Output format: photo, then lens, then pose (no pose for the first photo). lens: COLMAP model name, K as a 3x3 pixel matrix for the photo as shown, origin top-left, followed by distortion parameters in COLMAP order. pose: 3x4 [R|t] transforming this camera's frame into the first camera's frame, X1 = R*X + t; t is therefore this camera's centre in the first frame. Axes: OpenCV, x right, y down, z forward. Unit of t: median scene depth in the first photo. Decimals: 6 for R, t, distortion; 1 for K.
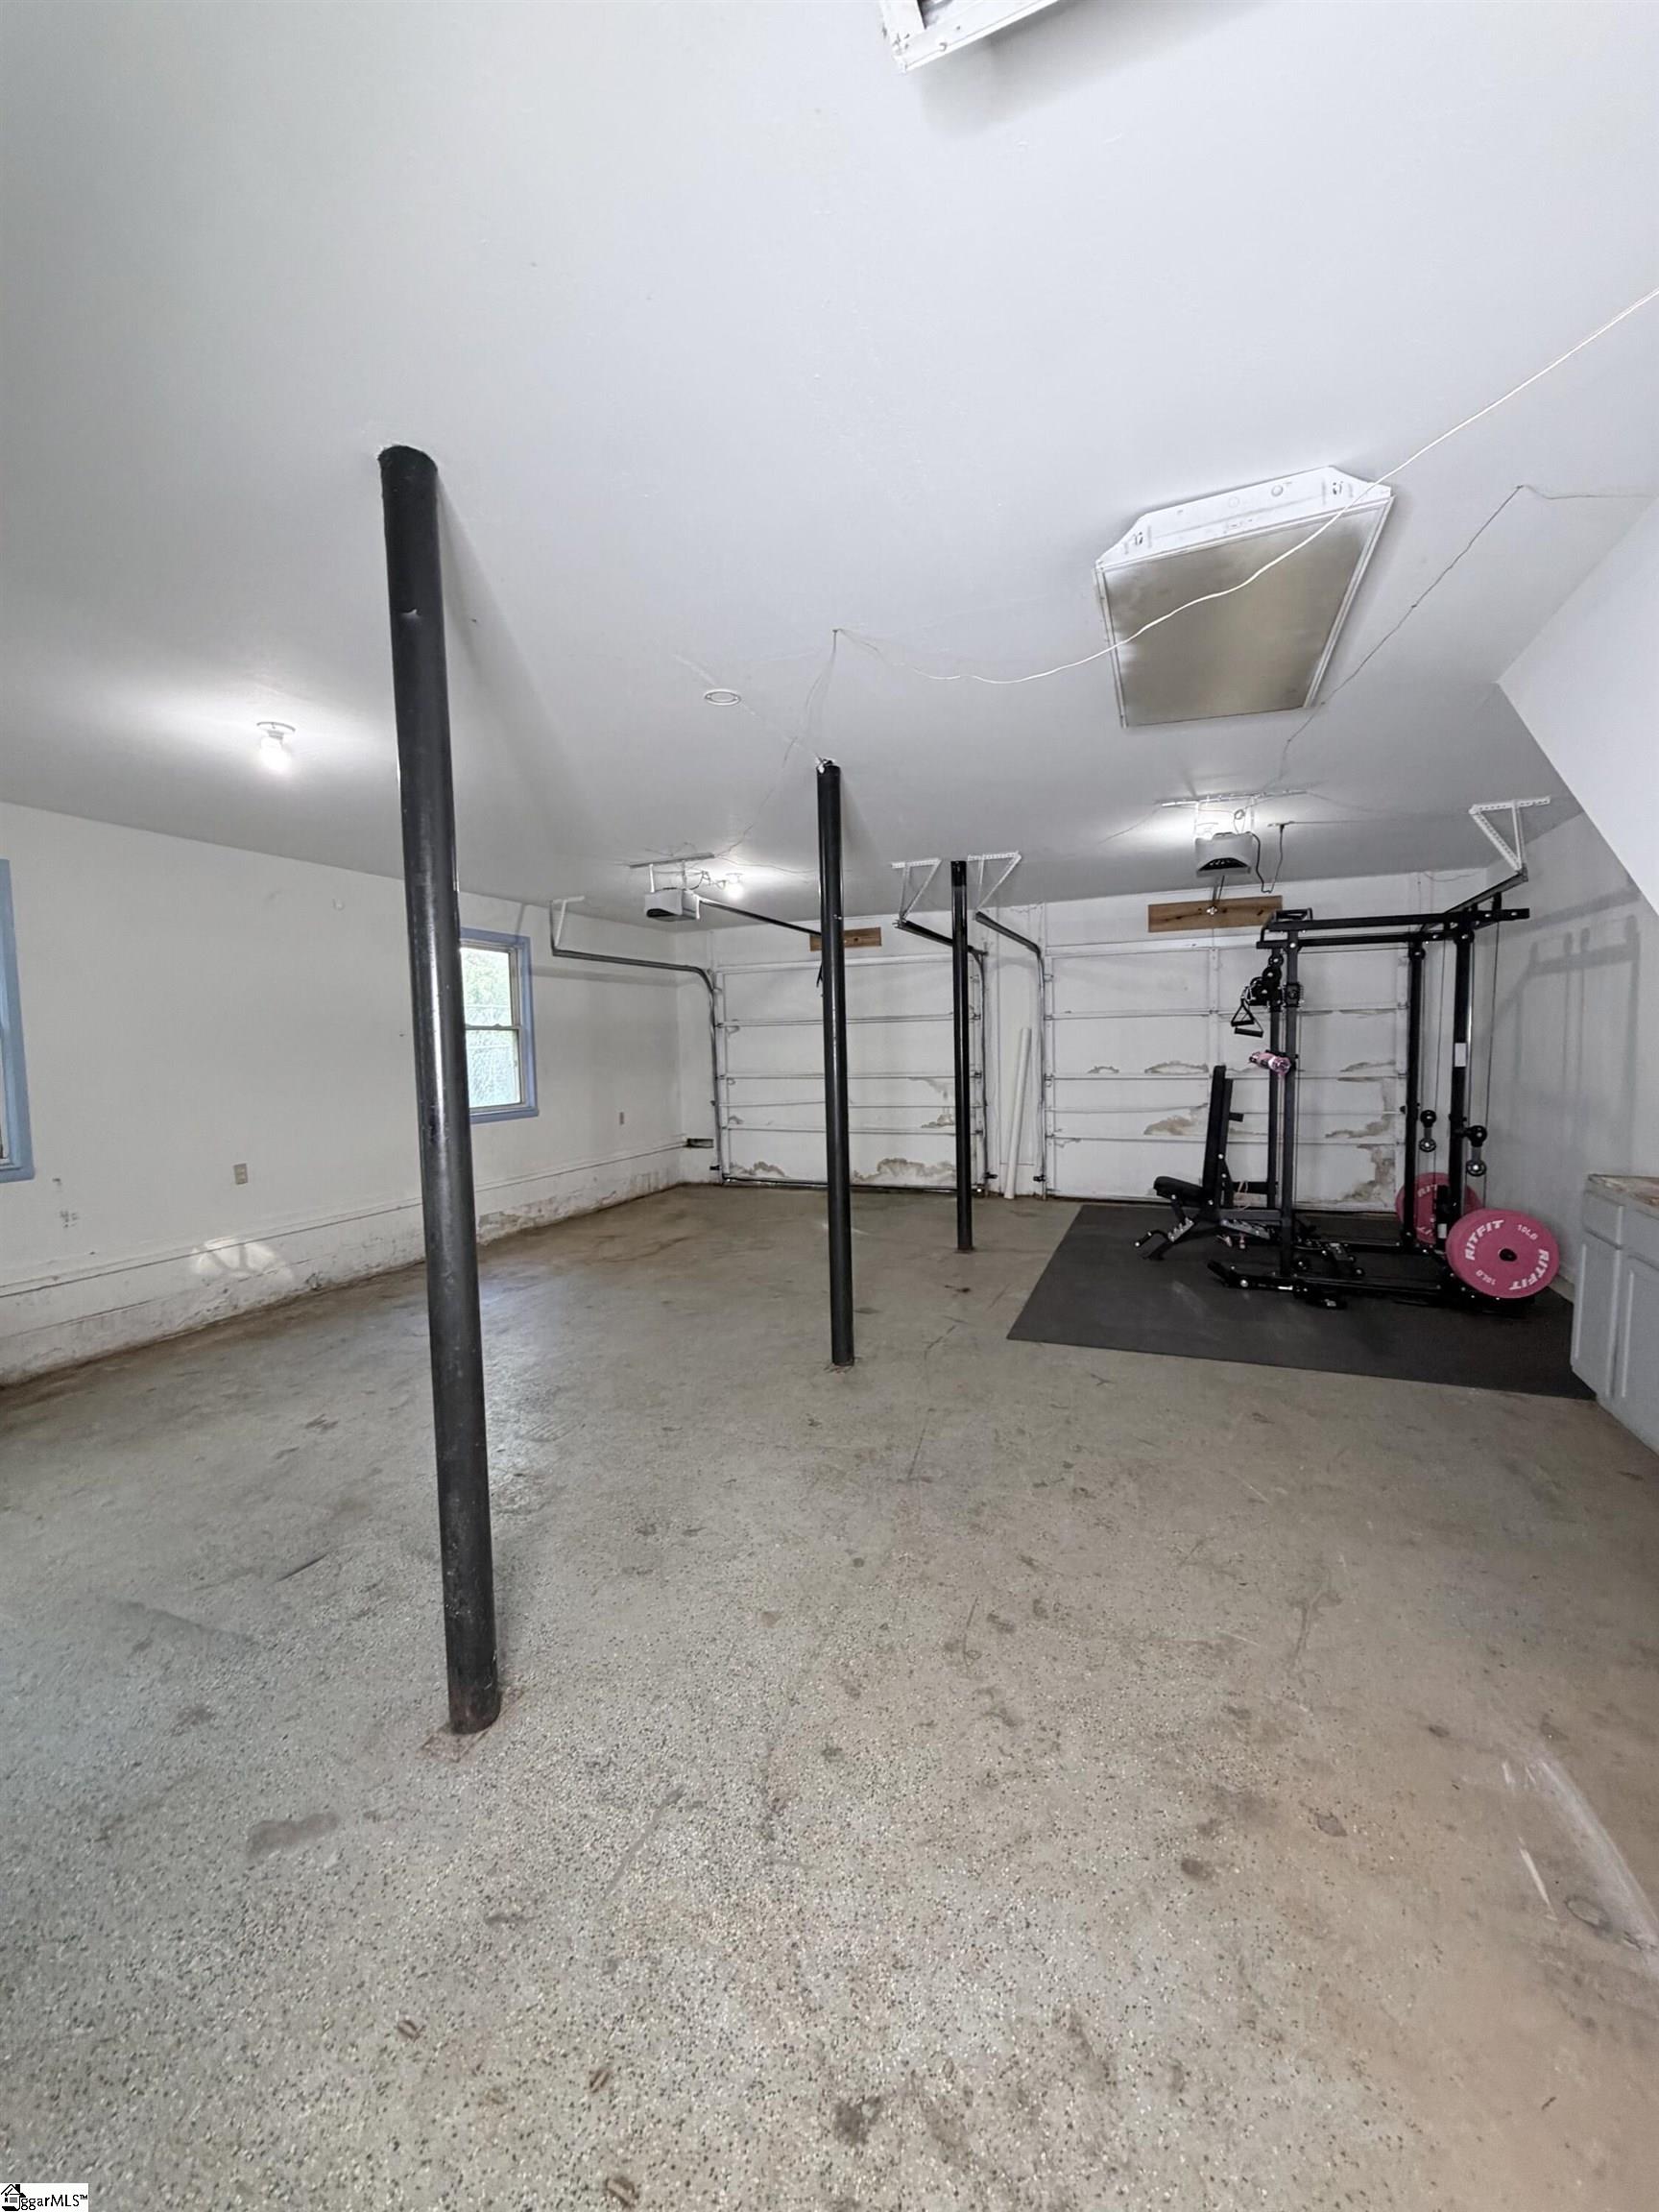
lens RADIAL K [[893.3, 0, 828.6], [0, 893.3, 1106.5], [0, 0, 1]] dist [-0.001063, 0.000703]
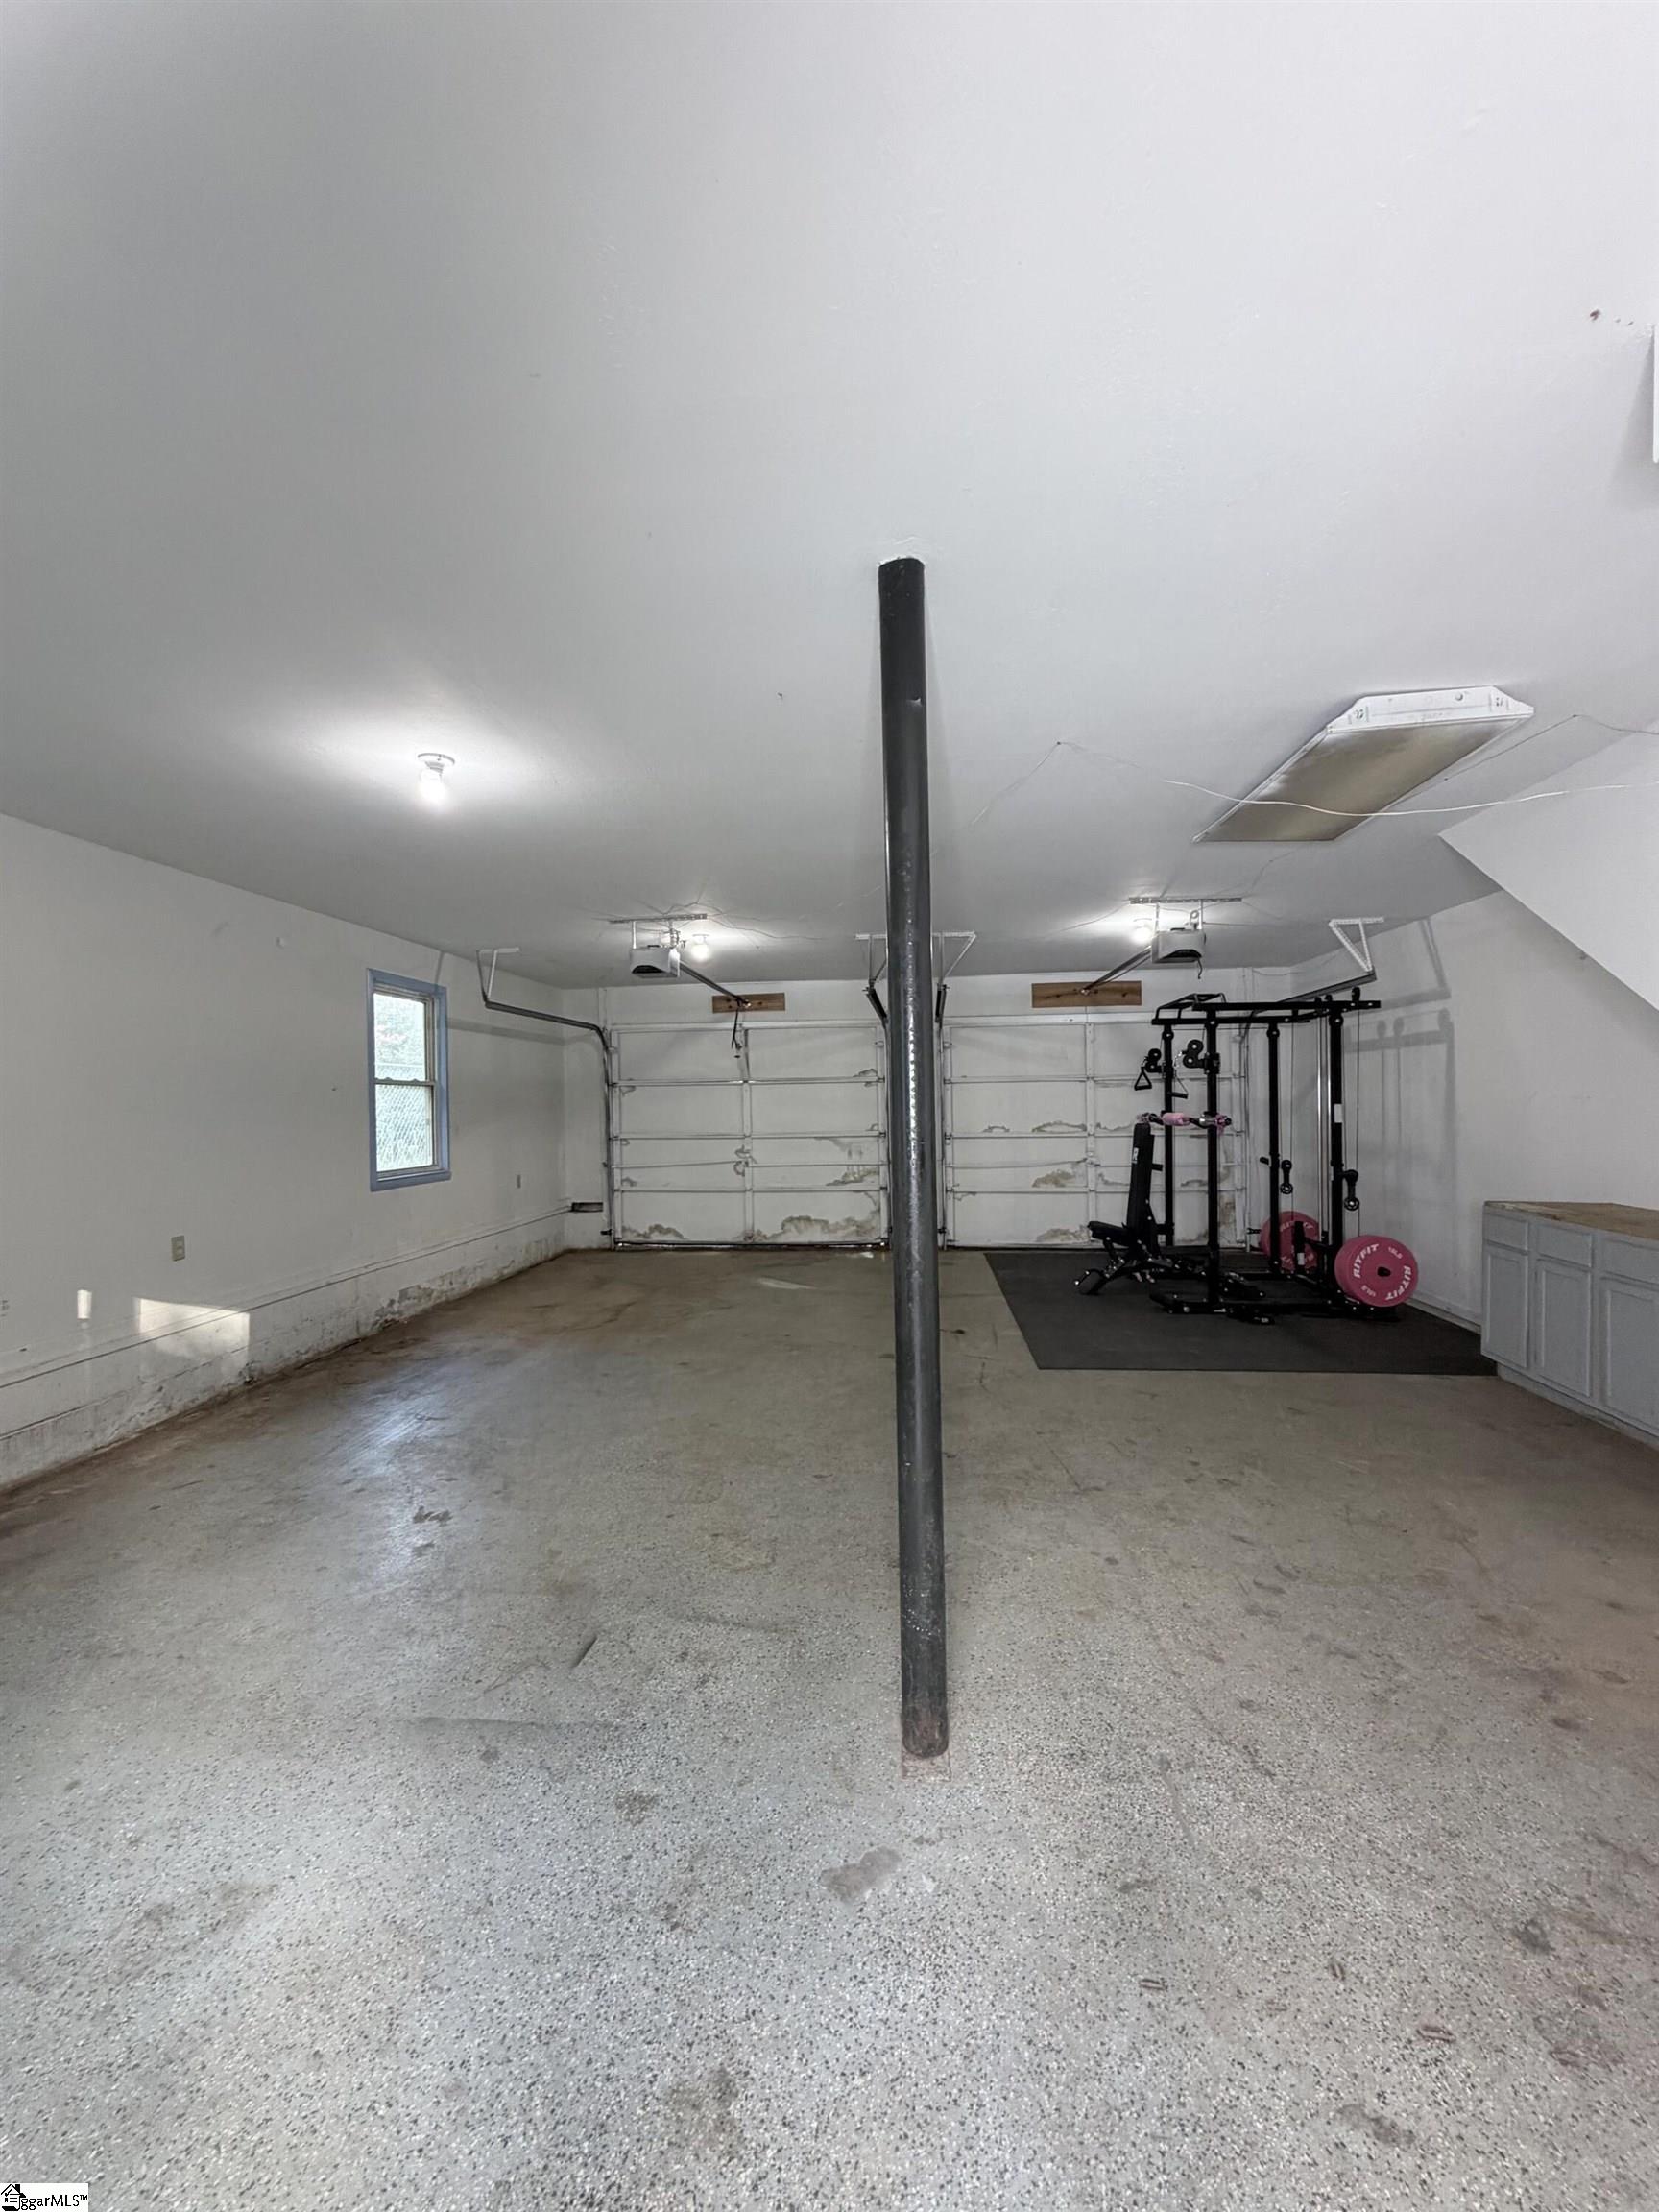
lens RADIAL K [[893.3, 0, 836.4], [0, 893.3, 1106.5], [0, 0, 1]] dist [-0.001063, 0.000703]
pose [[0.957999, 0.006526, 0.286696, -0.323835], [0.014709, 0.997307, -0.071851, 0.012093], [-0.286393, 0.073050, 0.955323, -0.000553]]
